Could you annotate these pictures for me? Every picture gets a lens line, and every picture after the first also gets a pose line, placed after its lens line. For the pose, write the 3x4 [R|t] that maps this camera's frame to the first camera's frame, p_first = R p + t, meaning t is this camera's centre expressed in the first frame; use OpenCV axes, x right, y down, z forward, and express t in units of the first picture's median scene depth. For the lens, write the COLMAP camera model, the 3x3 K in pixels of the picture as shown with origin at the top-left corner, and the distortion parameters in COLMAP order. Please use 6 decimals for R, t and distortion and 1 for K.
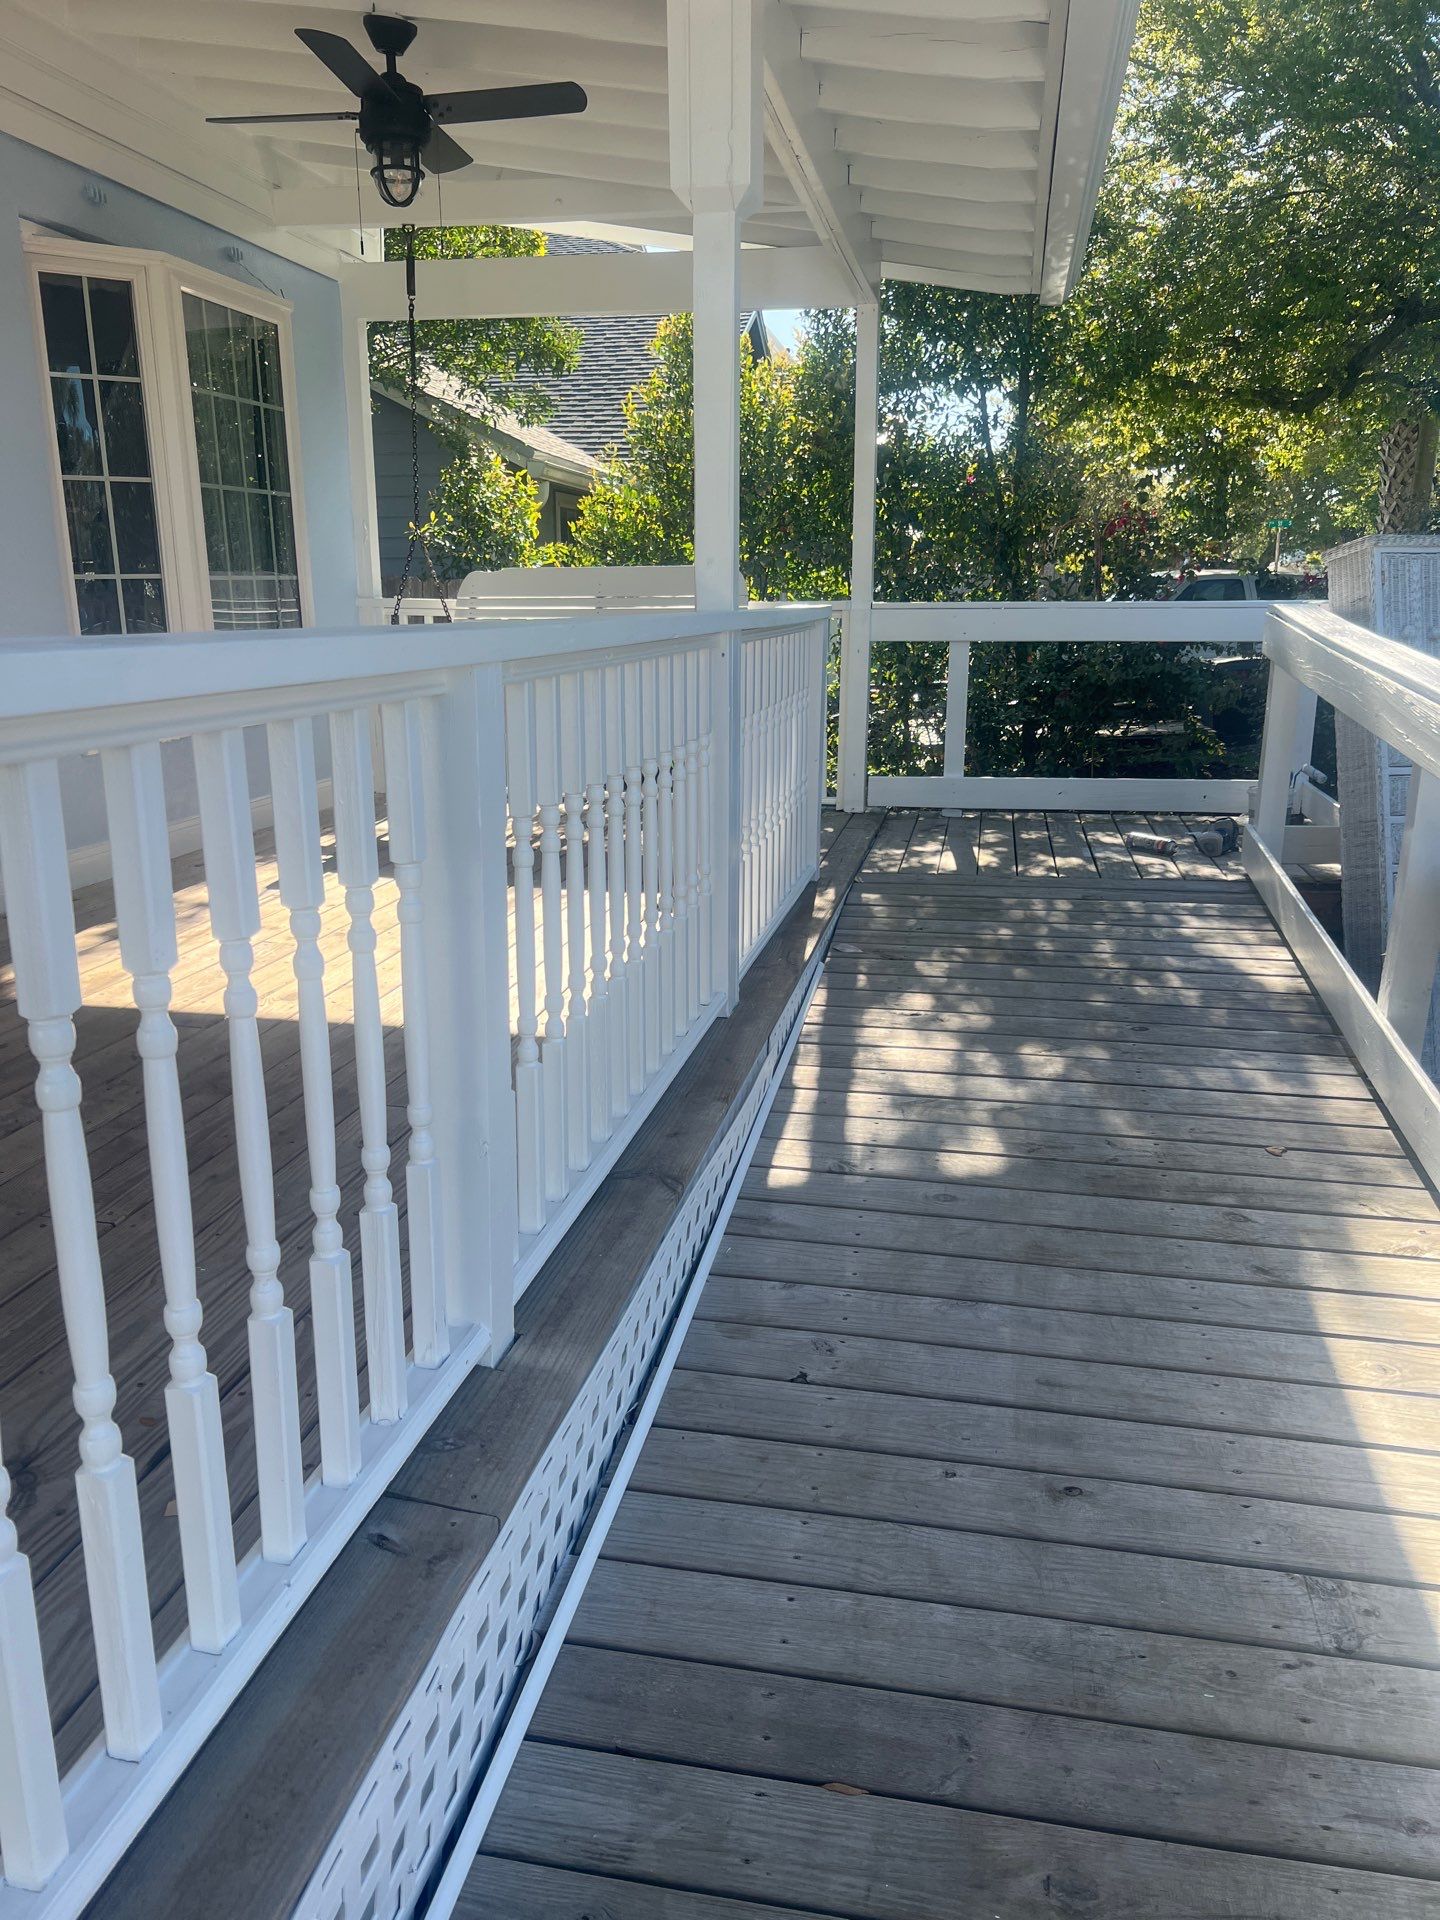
lens RADIAL K [[1364.8, 0, 720.0], [0, 1364.8, 960.0], [0, 0, 1]] dist [0.036881, -0.053663]
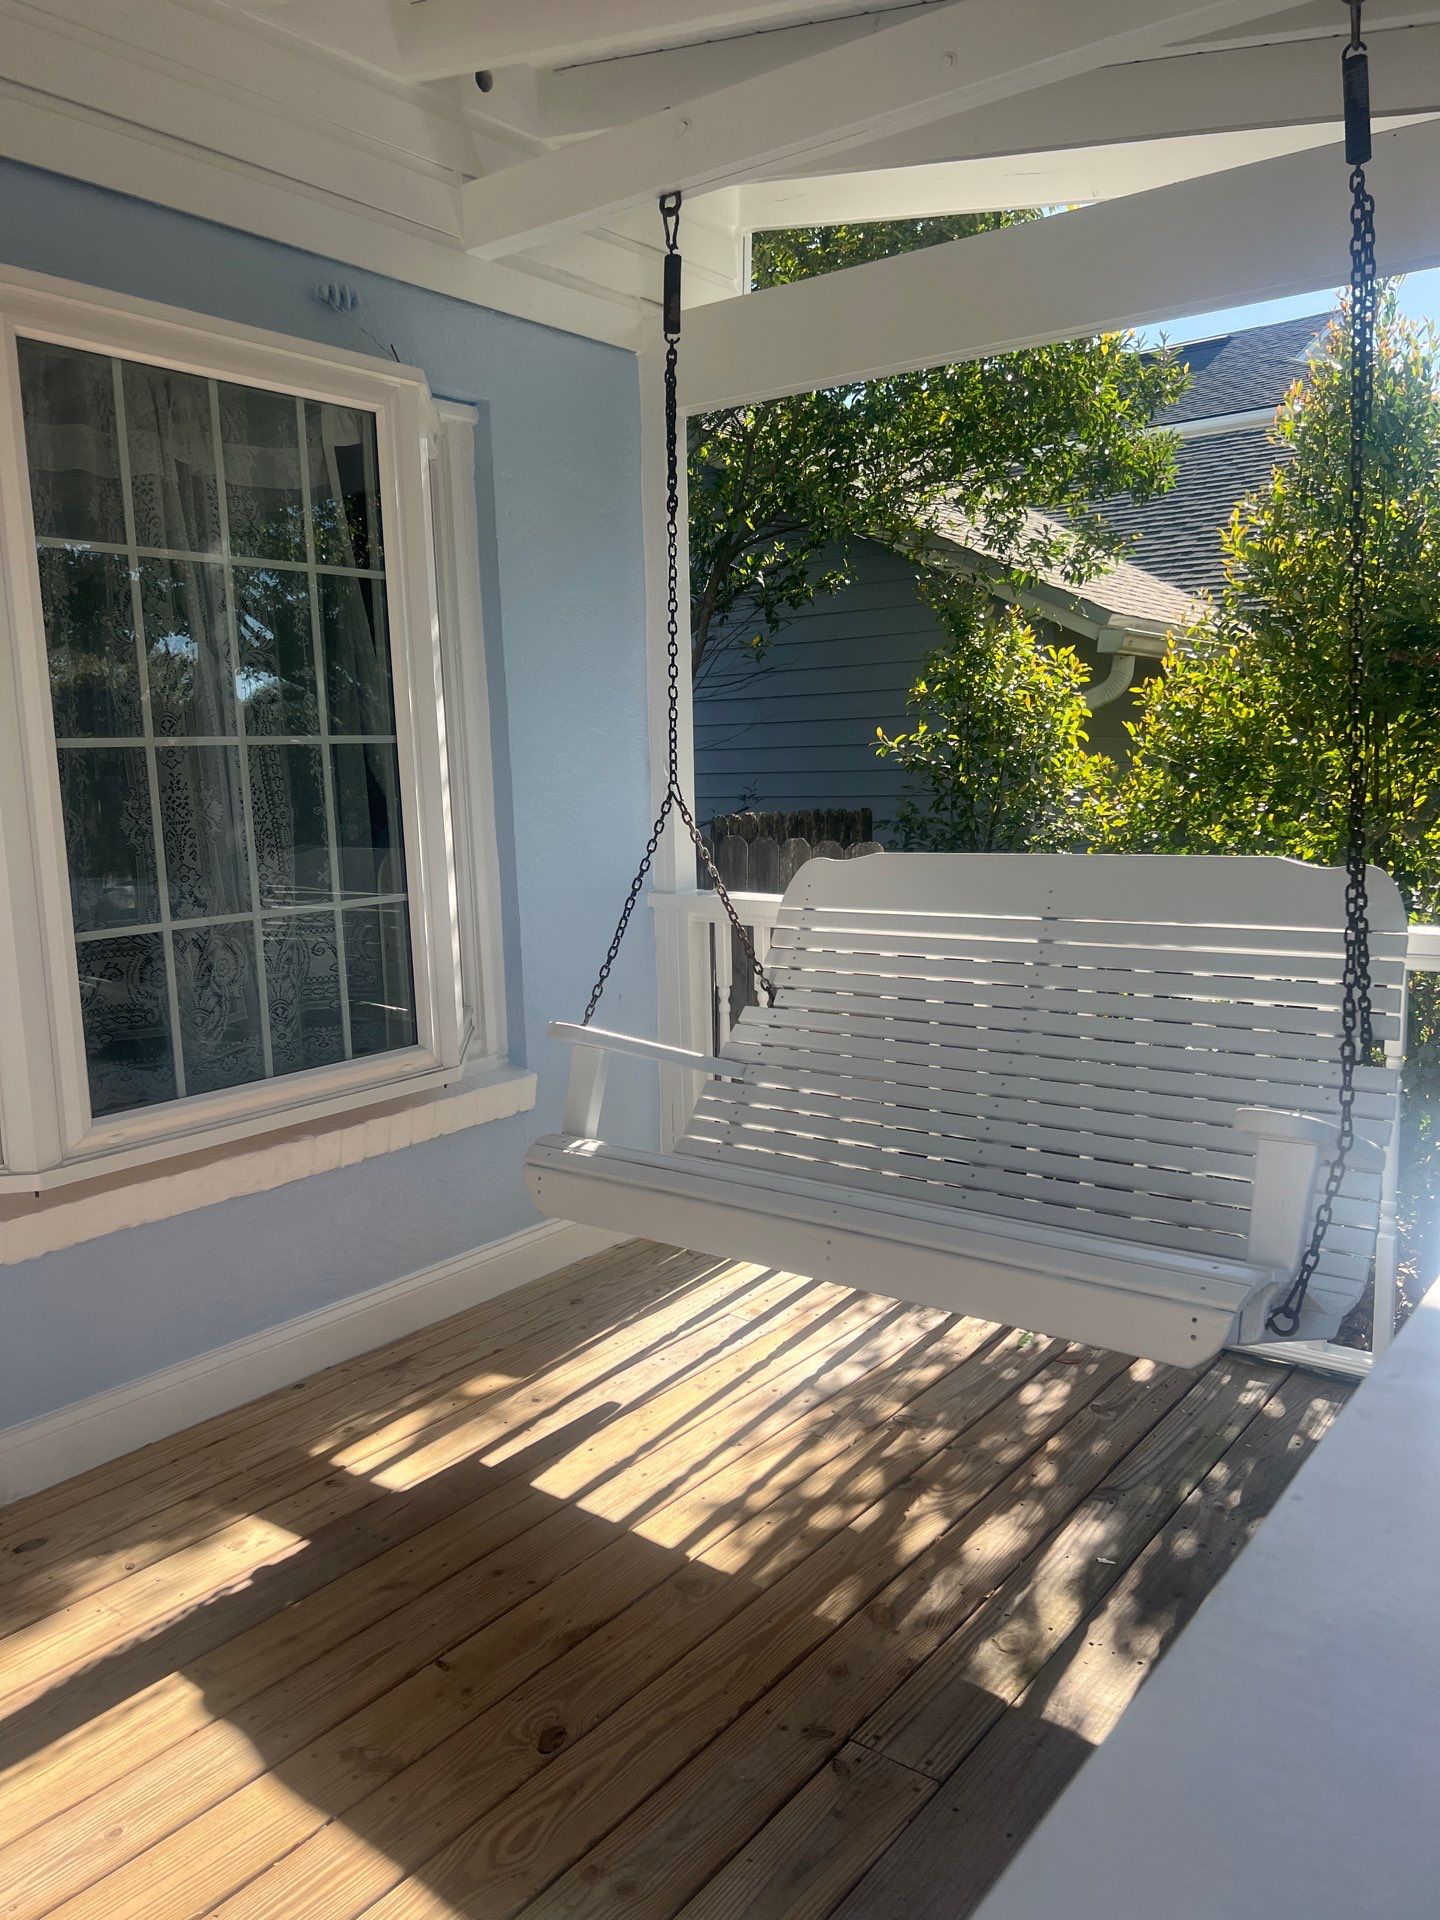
lens RADIAL K [[1437.5, 0, 708.1], [0, 1437.5, 971.0], [0, 0, 1]] dist [-0.005785, -0.006360]
pose [[0.893776, 0.026028, -0.447758, 0.013542], [-0.080309, 0.991468, -0.102672, -0.153404], [0.441266, 0.127725, 0.888240, 0.432920]]
